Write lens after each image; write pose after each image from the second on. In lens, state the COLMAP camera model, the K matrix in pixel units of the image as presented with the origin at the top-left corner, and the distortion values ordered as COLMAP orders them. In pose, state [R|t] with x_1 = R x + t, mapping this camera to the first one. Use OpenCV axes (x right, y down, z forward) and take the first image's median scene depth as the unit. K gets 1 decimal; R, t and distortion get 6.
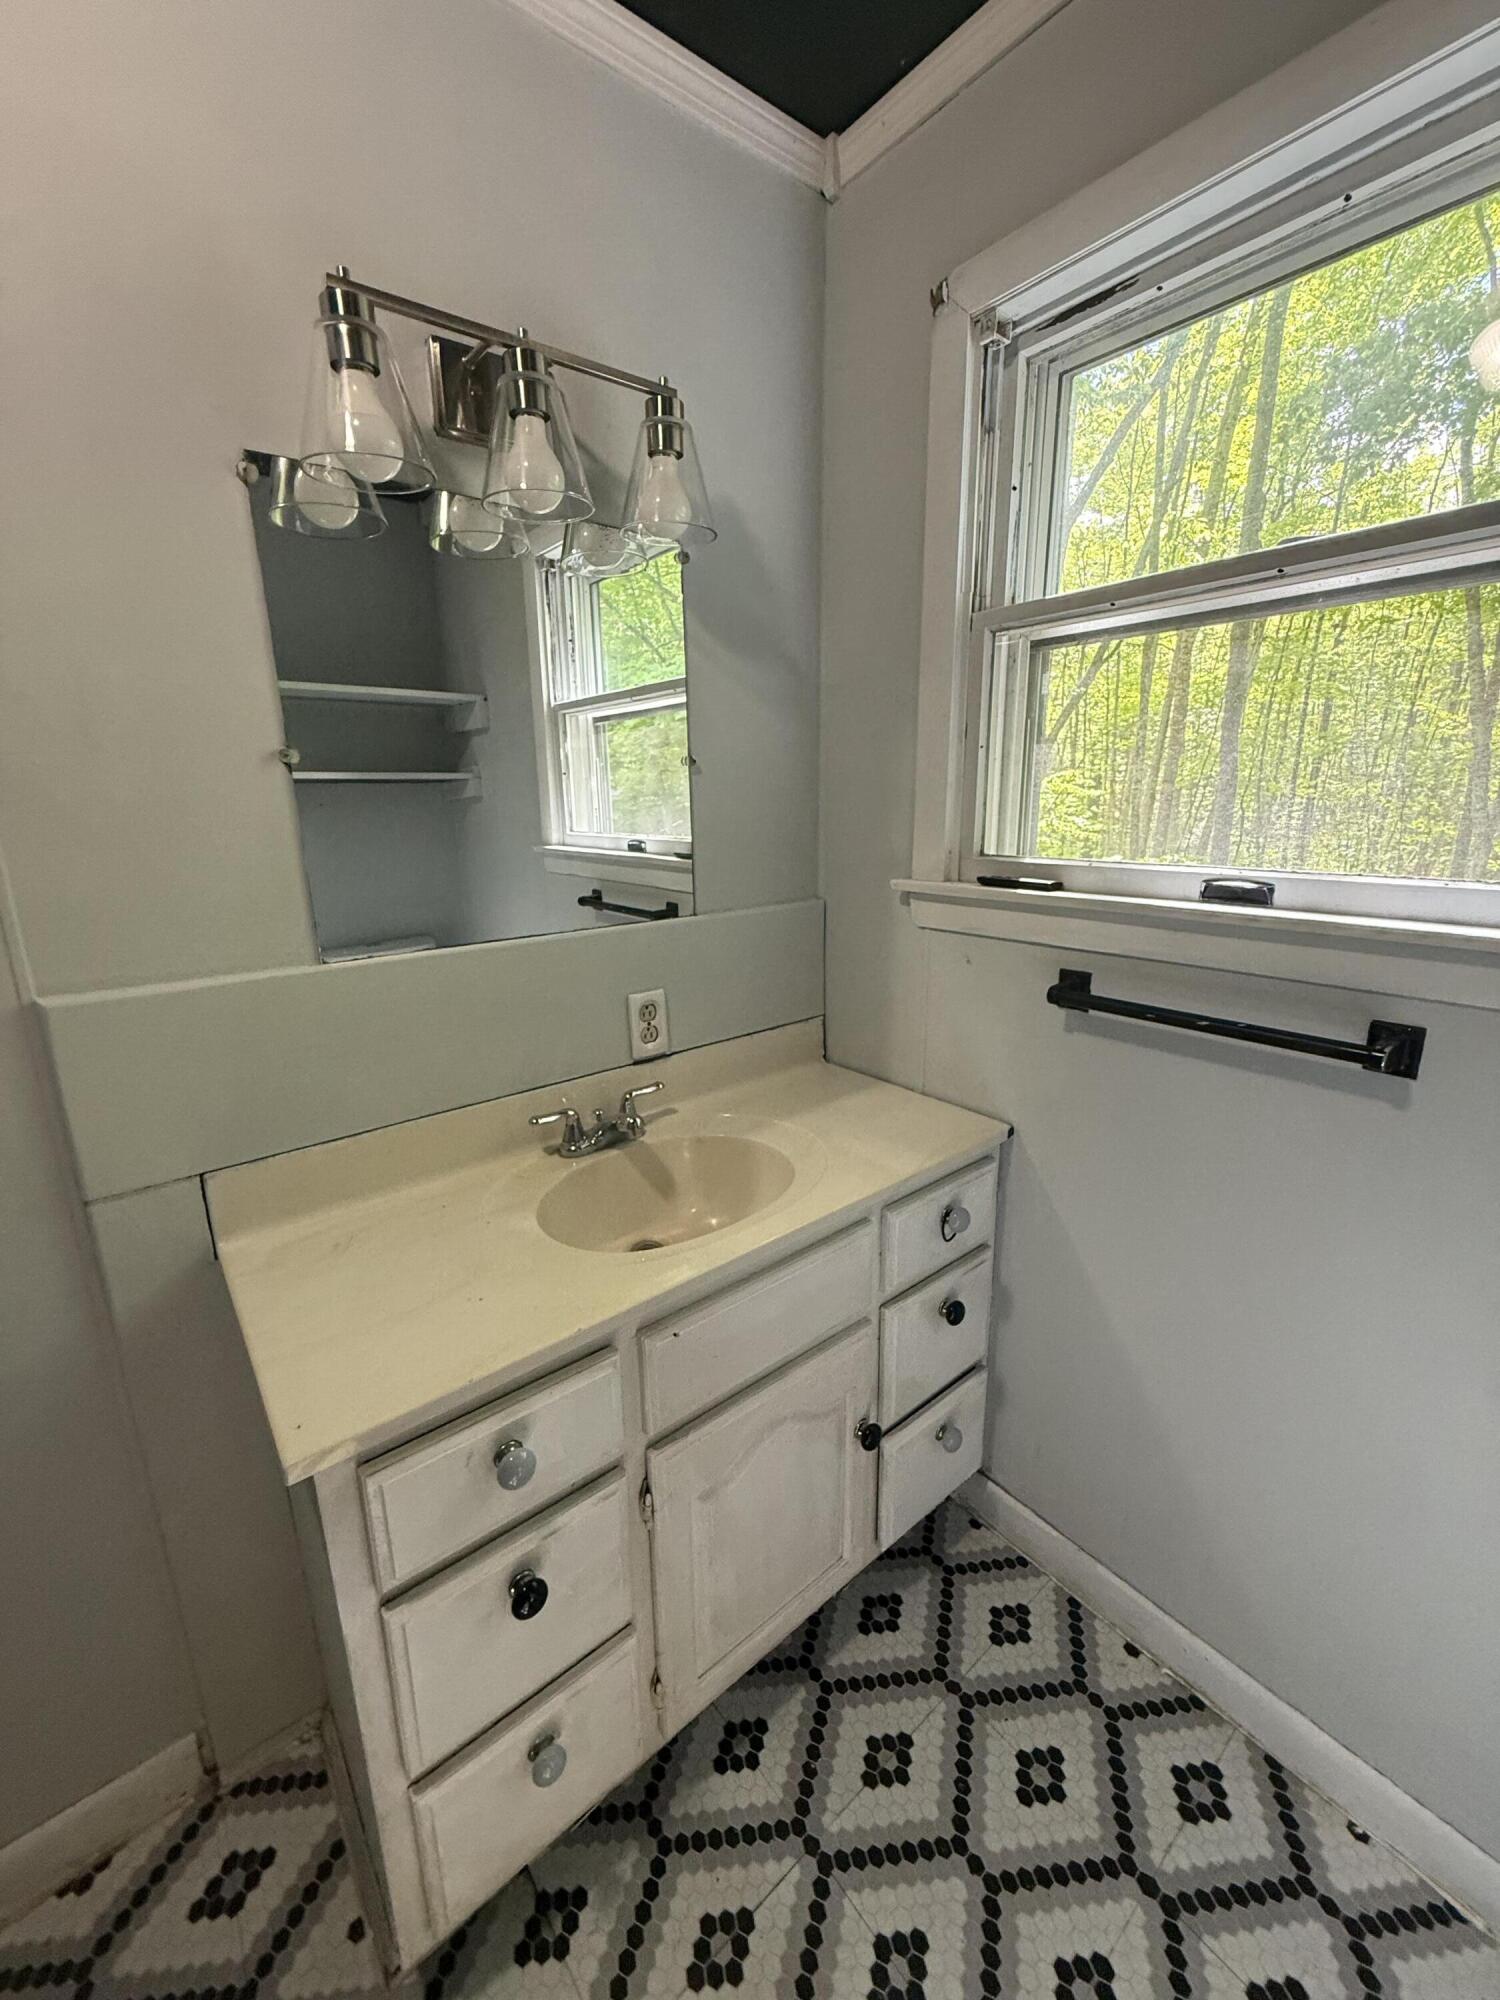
lens RADIAL K [[798.3, 0, 745.3], [0, 798.3, 996.4], [0, 0, 1]] dist [0.001777, -0.000068]
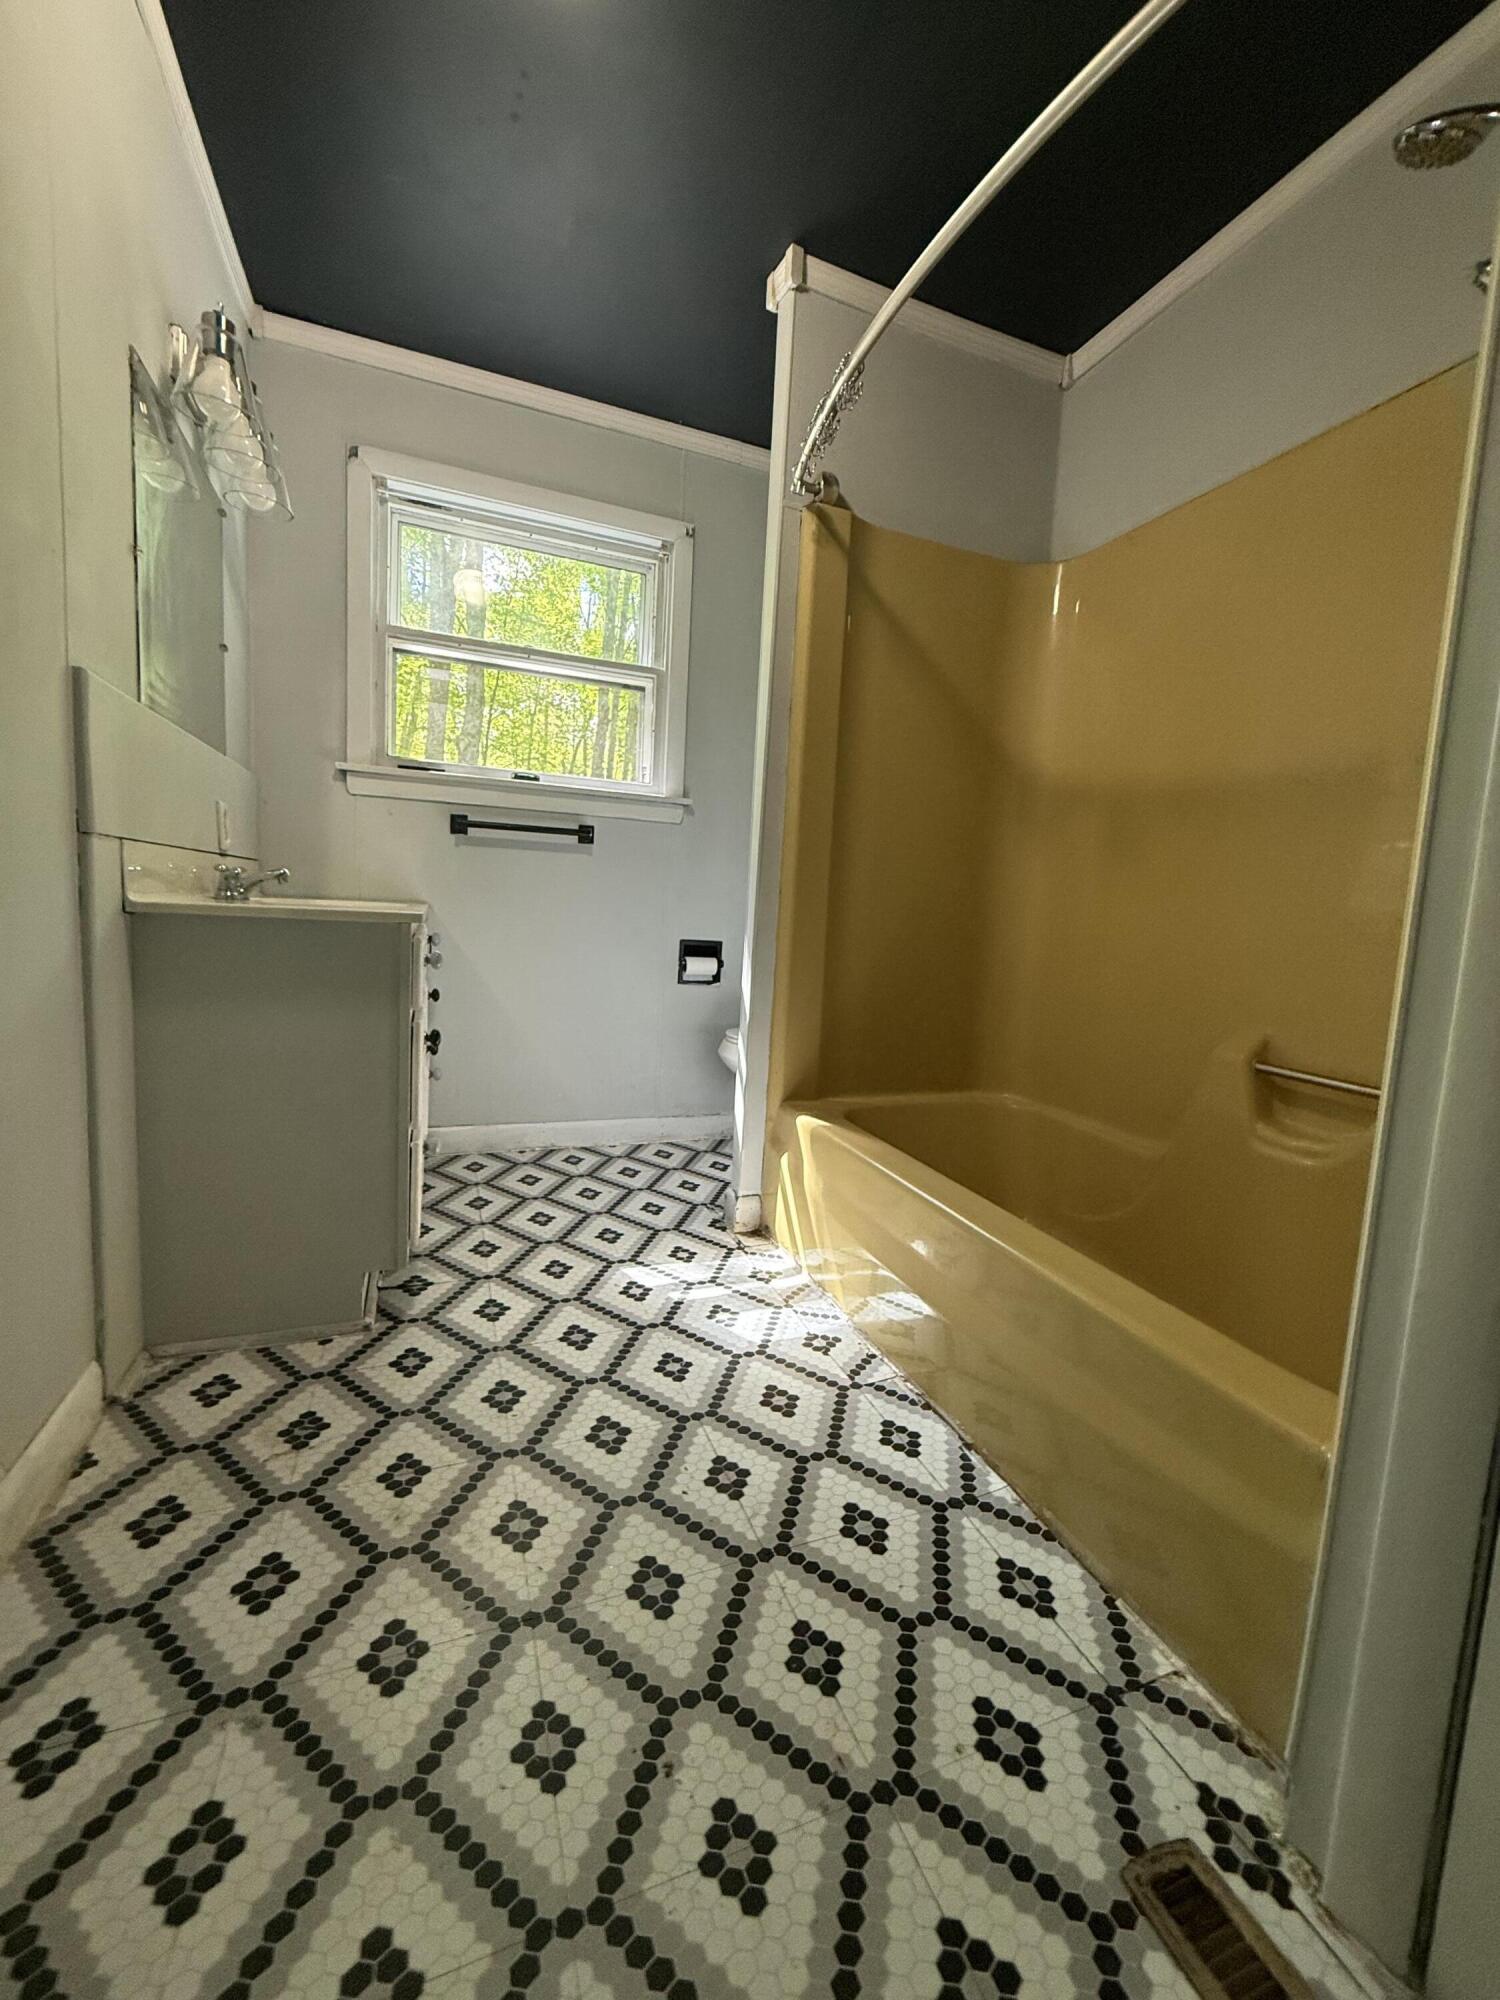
lens RADIAL K [[798.3, 0, 757.5], [0, 798.3, 1003.5], [0, 0, 1]] dist [0.001777, -0.000068]
pose [[0.293058, -0.074996, 0.953149, -1.431976], [0.173496, 0.984539, 0.024123, 0.560351], [-0.940221, 0.158298, 0.301539, -0.284285]]
